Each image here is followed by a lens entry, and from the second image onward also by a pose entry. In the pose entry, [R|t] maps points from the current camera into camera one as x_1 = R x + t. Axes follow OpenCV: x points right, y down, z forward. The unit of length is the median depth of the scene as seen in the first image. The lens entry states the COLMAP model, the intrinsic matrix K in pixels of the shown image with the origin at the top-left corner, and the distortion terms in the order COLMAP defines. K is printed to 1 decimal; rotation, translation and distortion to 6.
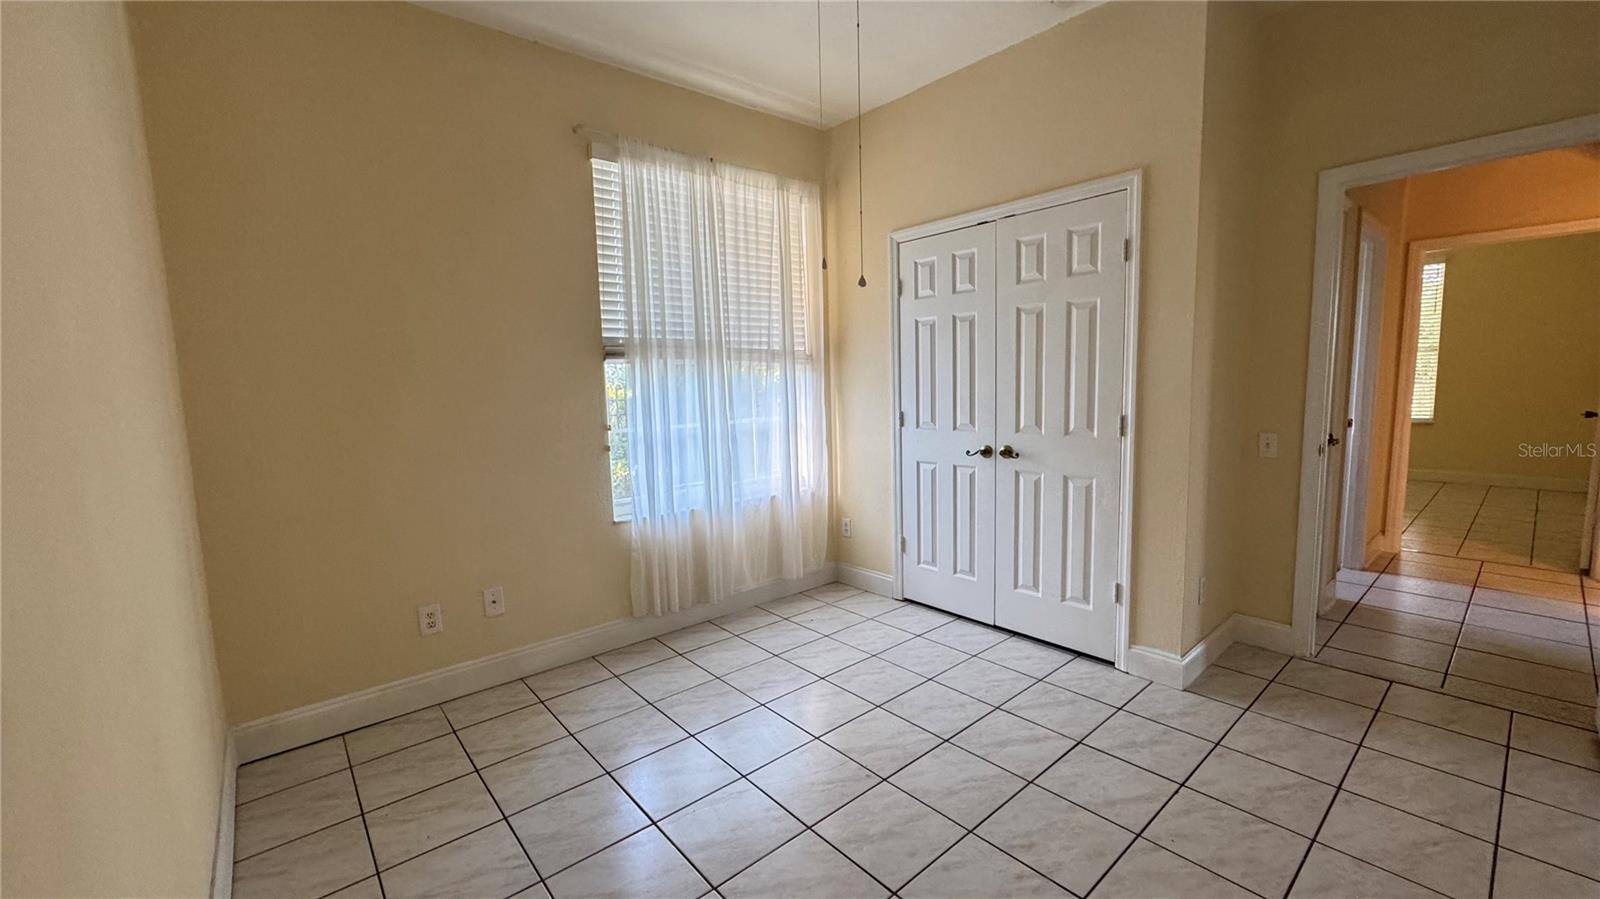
lens RADIAL K [[633.6, 0, 808.4], [0, 633.6, 442.7], [0, 0, 1]] dist [-0.007330, 0.001387]
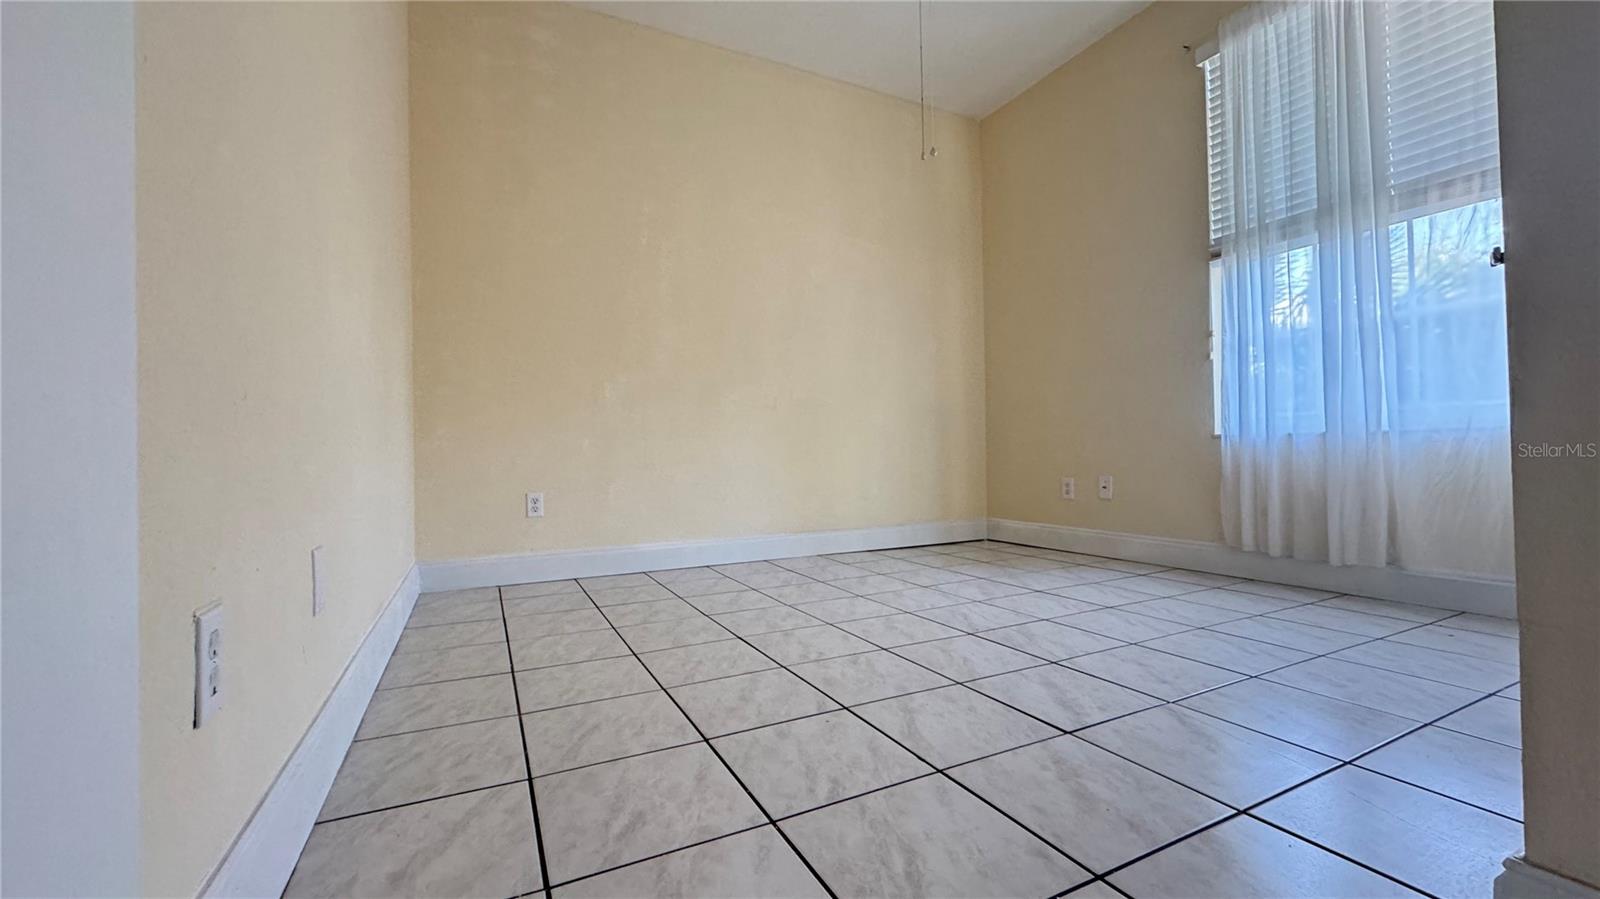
lens RADIAL K [[633.6, 0, 804.3], [0, 633.6, 450.9], [0, 0, 1]] dist [-0.007330, 0.001387]
pose [[-0.217603, 0.030384, -0.975564, 0.874724], [-0.069232, 0.996517, 0.046479, 0.173477], [0.973579, 0.077654, -0.214742, 0.730248]]
